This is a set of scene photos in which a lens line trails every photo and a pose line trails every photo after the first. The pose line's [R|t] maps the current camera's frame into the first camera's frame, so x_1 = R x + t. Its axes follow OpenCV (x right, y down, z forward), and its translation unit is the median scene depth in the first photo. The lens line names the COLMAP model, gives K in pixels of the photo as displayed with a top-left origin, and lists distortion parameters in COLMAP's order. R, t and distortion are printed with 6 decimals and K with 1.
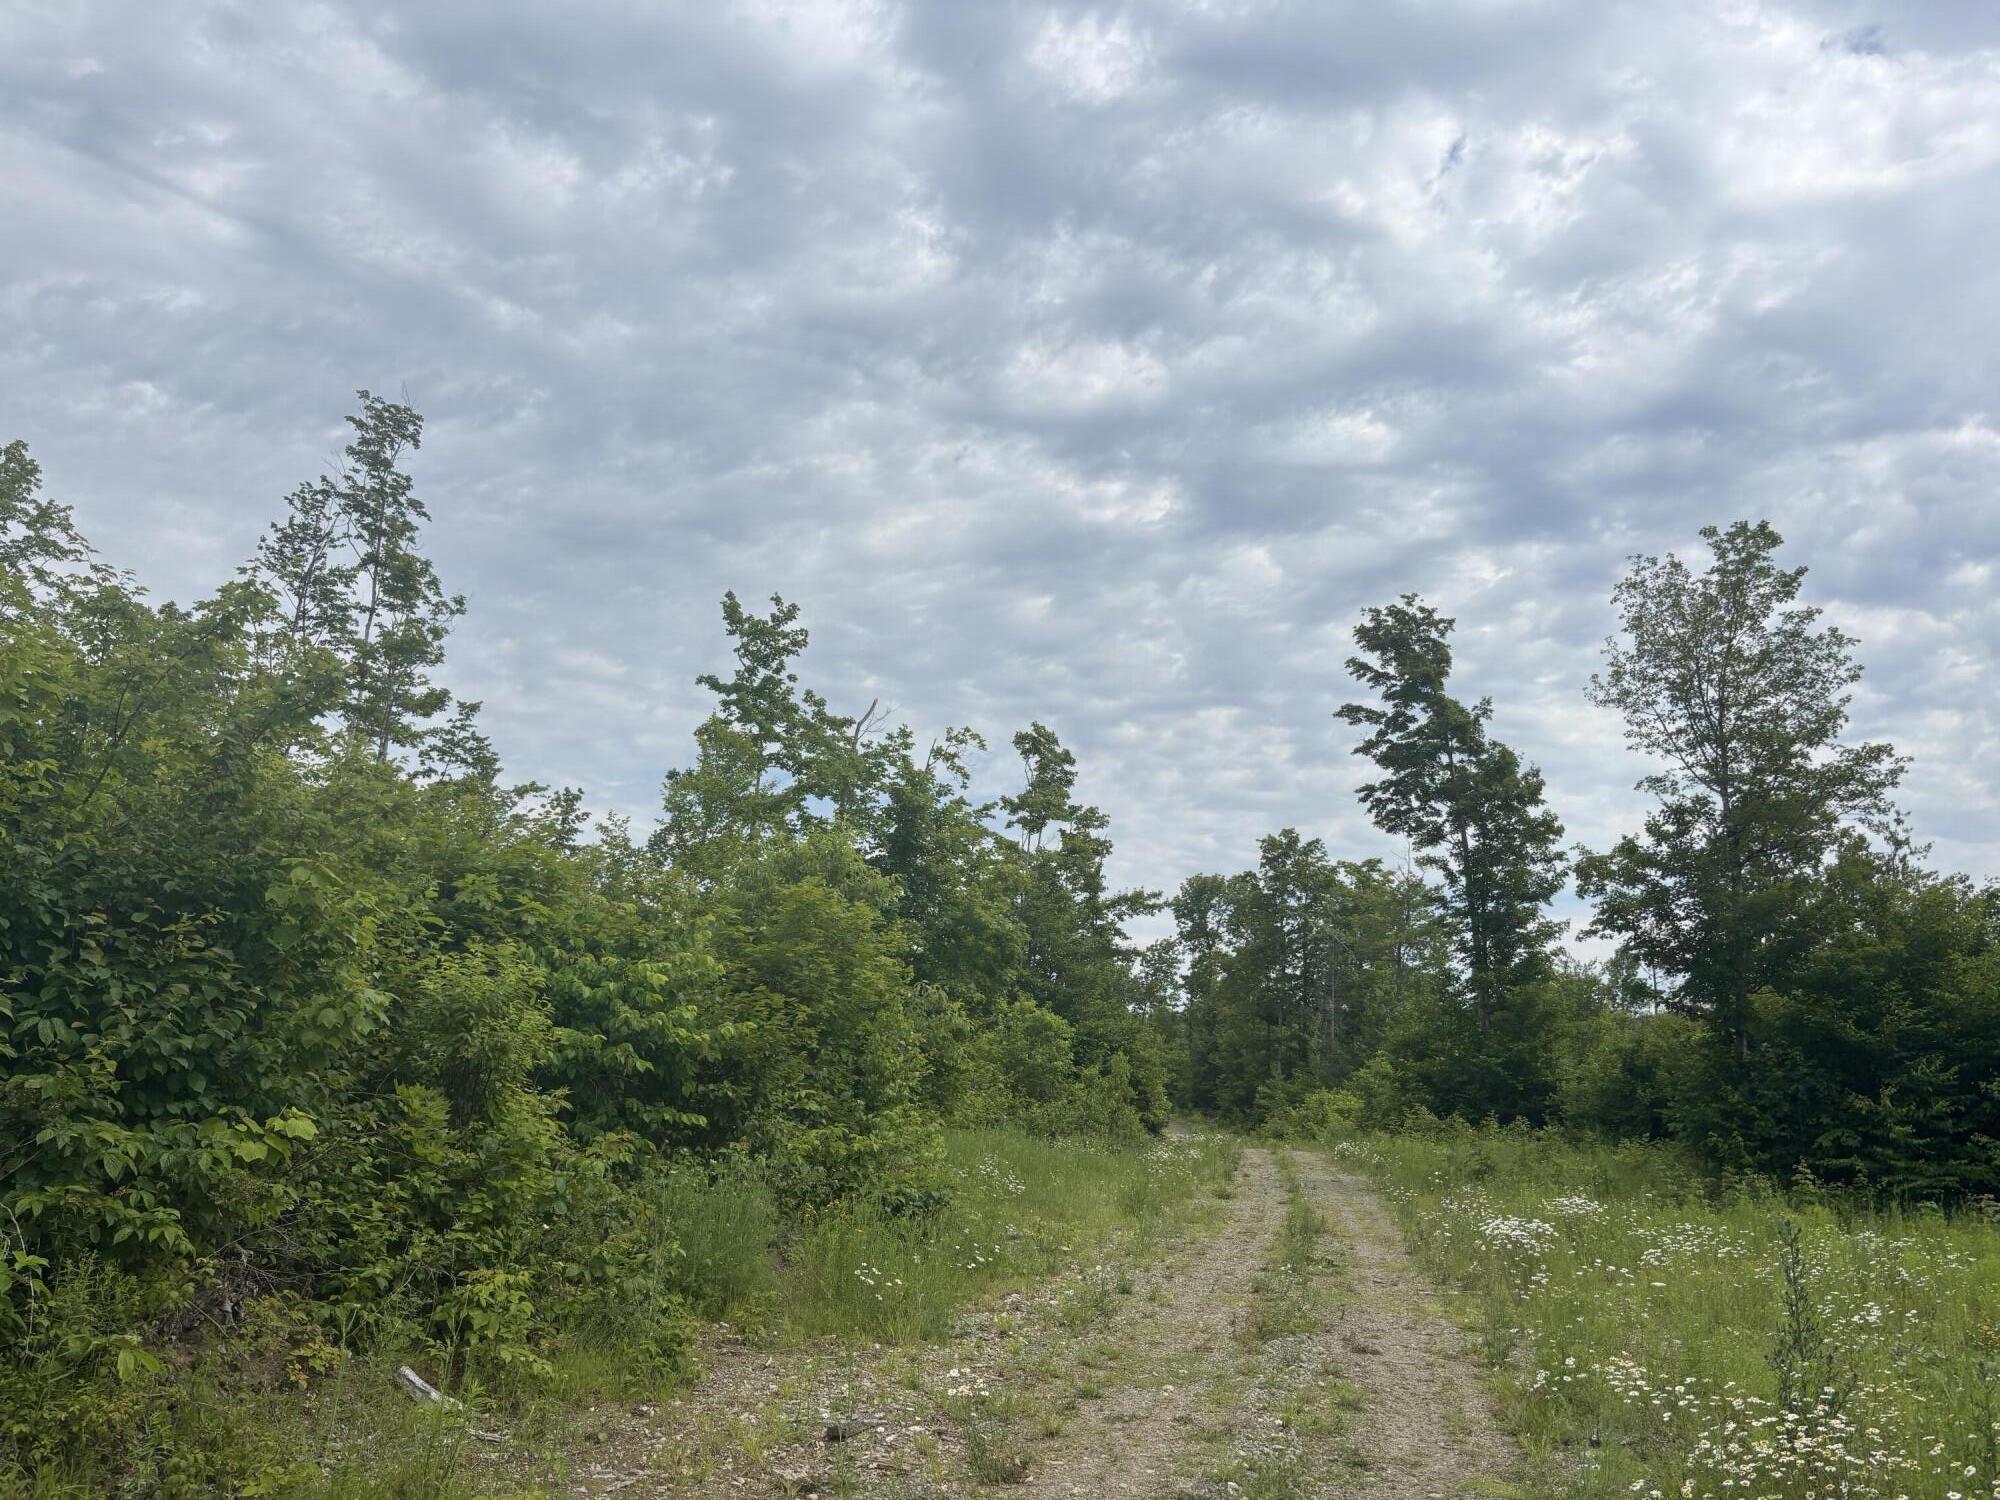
lens RADIAL K [[1481.0, 0, 995.3], [0, 1481.0, 763.0], [0, 0, 1]] dist [0.030779, -0.049448]
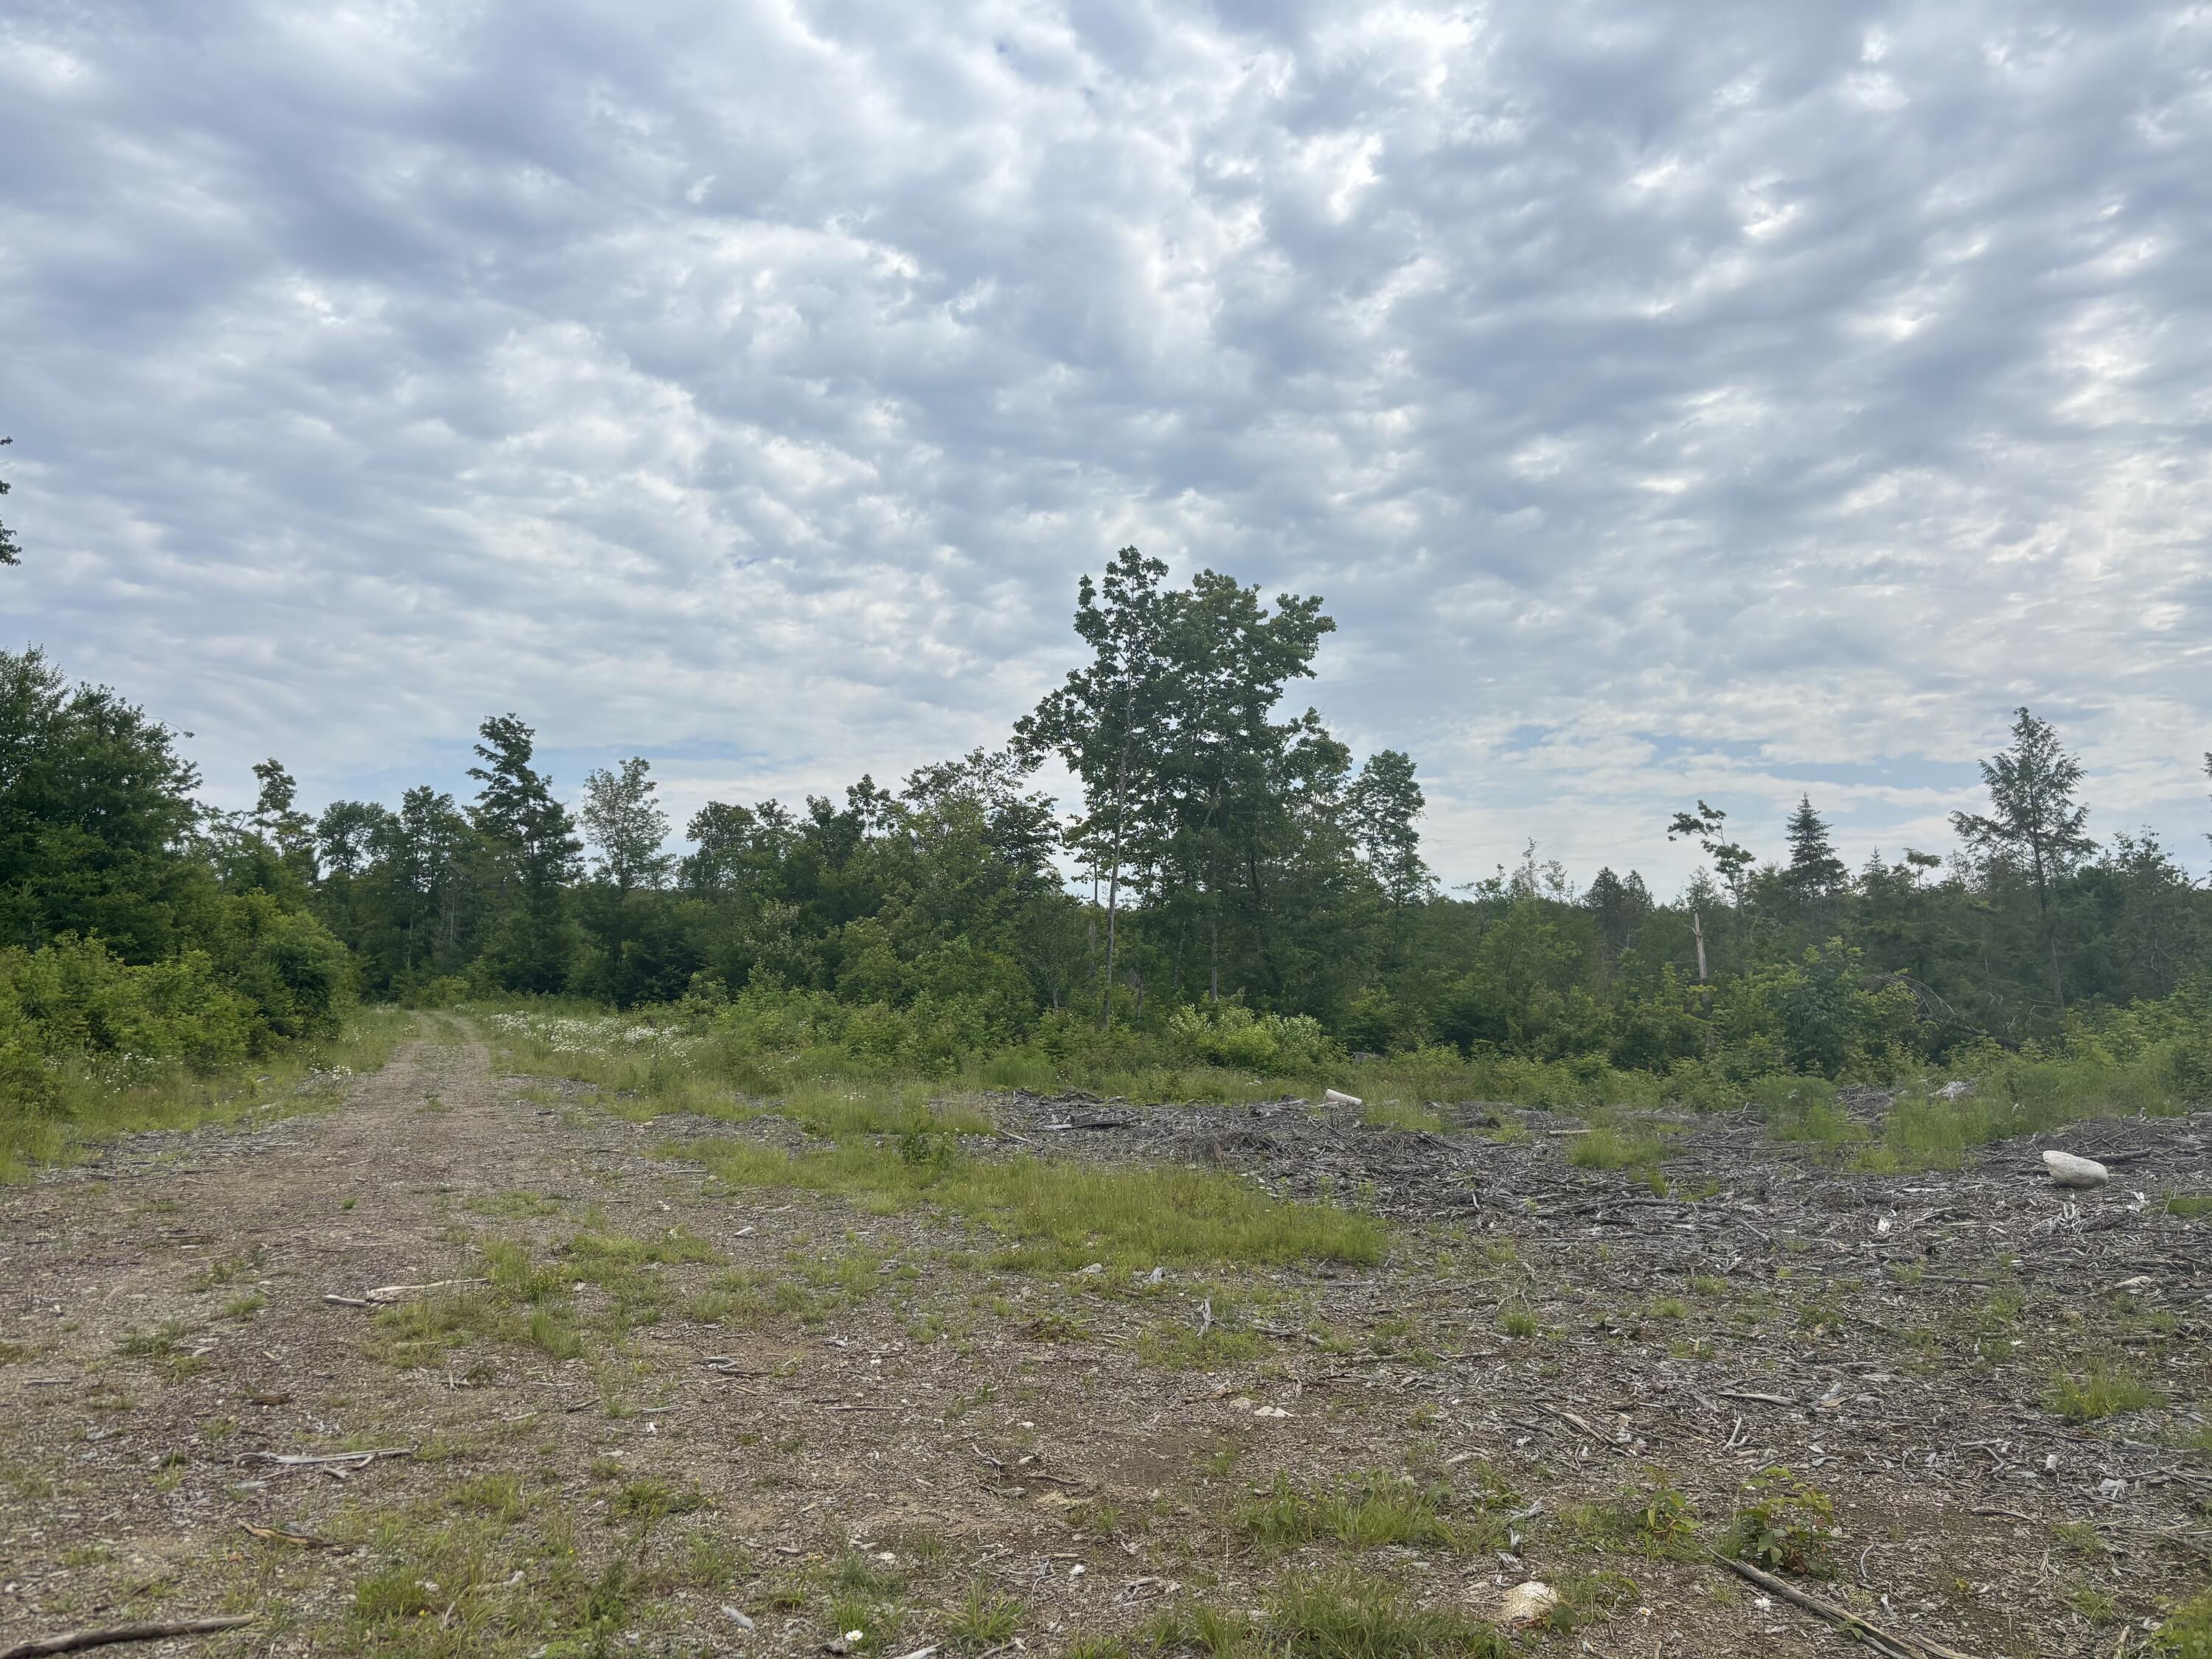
lens RADIAL K [[1637.9, 0, 1091.6], [0, 1637.9, 837.1], [0, 0, 1]] dist [0.030779, -0.049448]
pose [[0.828399, 0.020929, 0.559748, -0.229048], [-0.099017, 0.989036, 0.109559, -0.224677], [-0.551318, -0.146183, 0.821388, -0.953124]]
